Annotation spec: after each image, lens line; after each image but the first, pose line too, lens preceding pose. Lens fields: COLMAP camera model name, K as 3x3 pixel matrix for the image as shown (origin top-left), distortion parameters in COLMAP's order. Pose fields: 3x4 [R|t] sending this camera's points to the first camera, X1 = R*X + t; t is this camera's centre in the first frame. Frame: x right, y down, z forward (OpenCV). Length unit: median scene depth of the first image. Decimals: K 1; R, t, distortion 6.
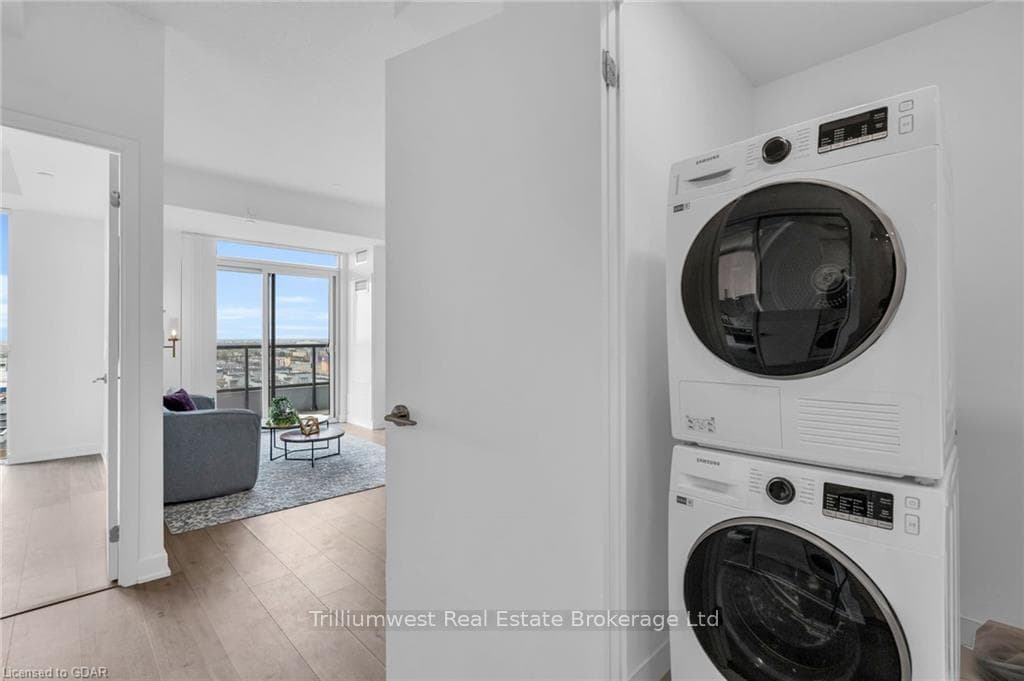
lens RADIAL K [[473.0, 0, 512.0], [0, 473.0, 340.5], [0, 0, 1]] dist [-0.002008, 0.000133]
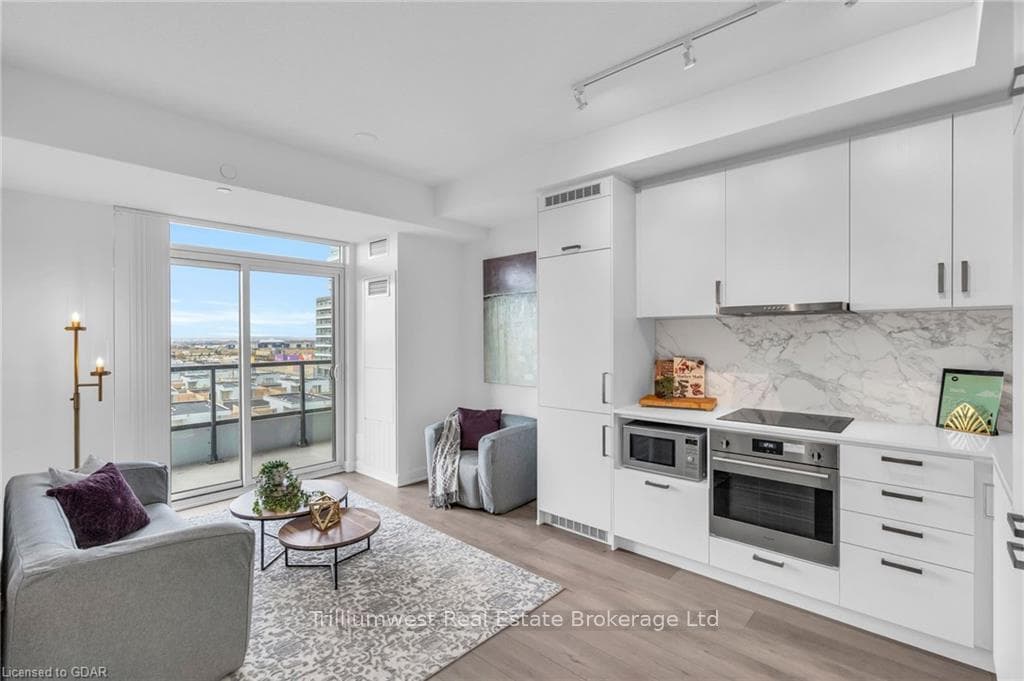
lens RADIAL K [[468.7, 0, 512.0], [0, 468.7, 340.5], [0, 0, 1]] dist [-0.001627, 0.000224]
pose [[0.997675, -0.002745, 0.068098, -0.165468], [0.002206, 0.999966, 0.007981, -0.040457], [-0.068118, -0.007812, 0.997647, 0.269812]]
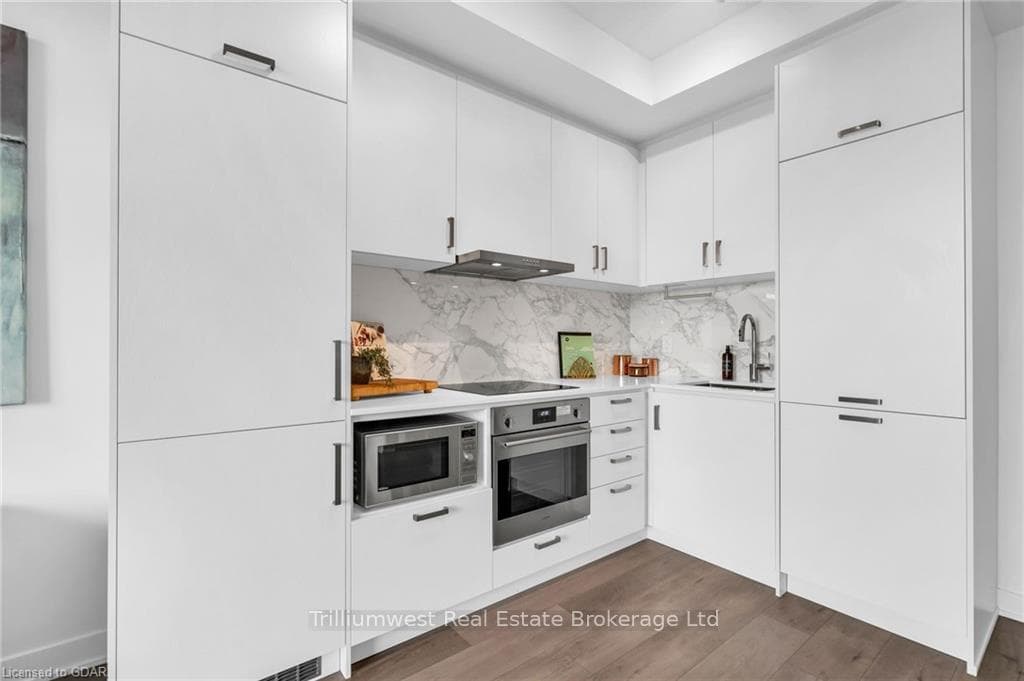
lens RADIAL K [[468.7, 0, 512.0], [0, 468.7, 340.5], [0, 0, 1]] dist [-0.001627, 0.000224]
pose [[0.093708, 0.003391, 0.995594, -0.280122], [-0.005100, 0.999983, -0.002926, -0.000922], [-0.995587, -0.004804, 0.093724, 0.650991]]
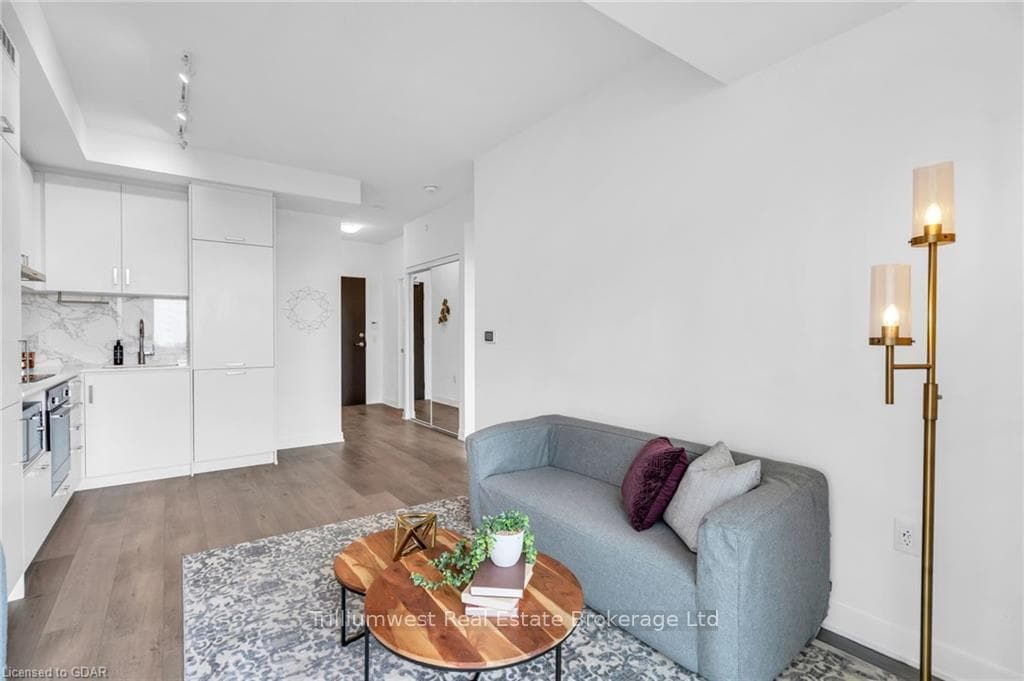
lens RADIAL K [[468.7, 0, 512.0], [0, 468.7, 340.5], [0, 0, 1]] dist [-0.001627, 0.000224]
pose [[-0.991688, -0.001818, 0.128651, -0.437606], [-0.001251, 0.999989, 0.004492, -0.001305], [-0.128658, 0.004294, -0.991680, 1.090069]]
